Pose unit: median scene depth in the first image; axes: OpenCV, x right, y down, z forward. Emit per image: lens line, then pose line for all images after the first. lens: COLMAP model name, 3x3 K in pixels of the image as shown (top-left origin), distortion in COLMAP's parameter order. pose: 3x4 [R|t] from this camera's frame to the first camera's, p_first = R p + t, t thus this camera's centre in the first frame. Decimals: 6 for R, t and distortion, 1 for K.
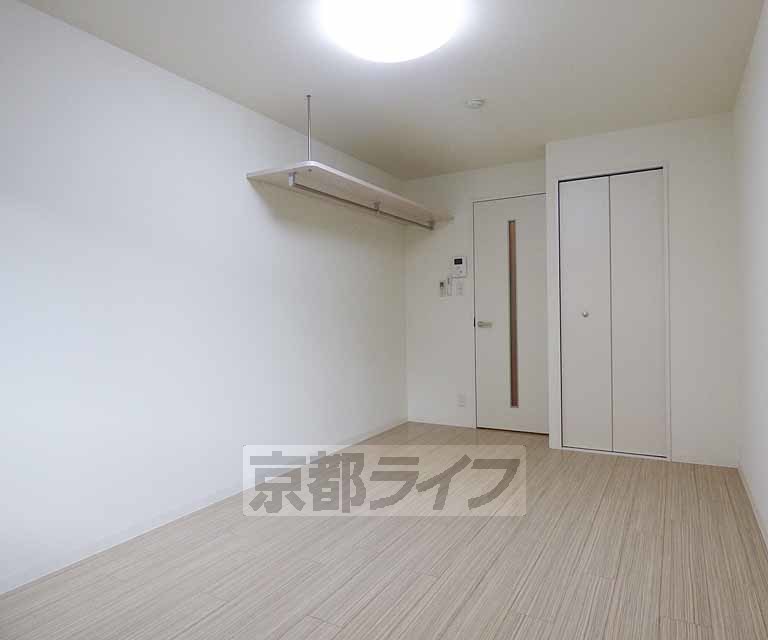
lens RADIAL K [[506.1, 0, 383.7], [0, 506.1, 319.9], [0, 0, 1]] dist [0.005803, 0.007740]
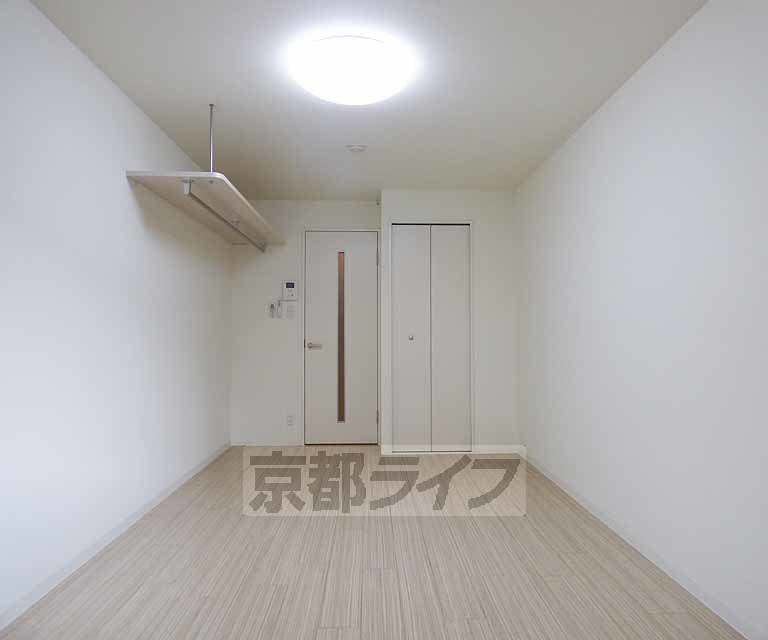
lens RADIAL K [[506.1, 0, 381.0], [0, 506.1, 321.1], [0, 0, 1]] dist [0.005803, 0.007740]
pose [[0.852309, 0.031039, 0.522116, -0.238303], [-0.007218, 0.998841, -0.047596, 0.006531], [-0.522988, 0.036797, 0.851545, 0.019941]]
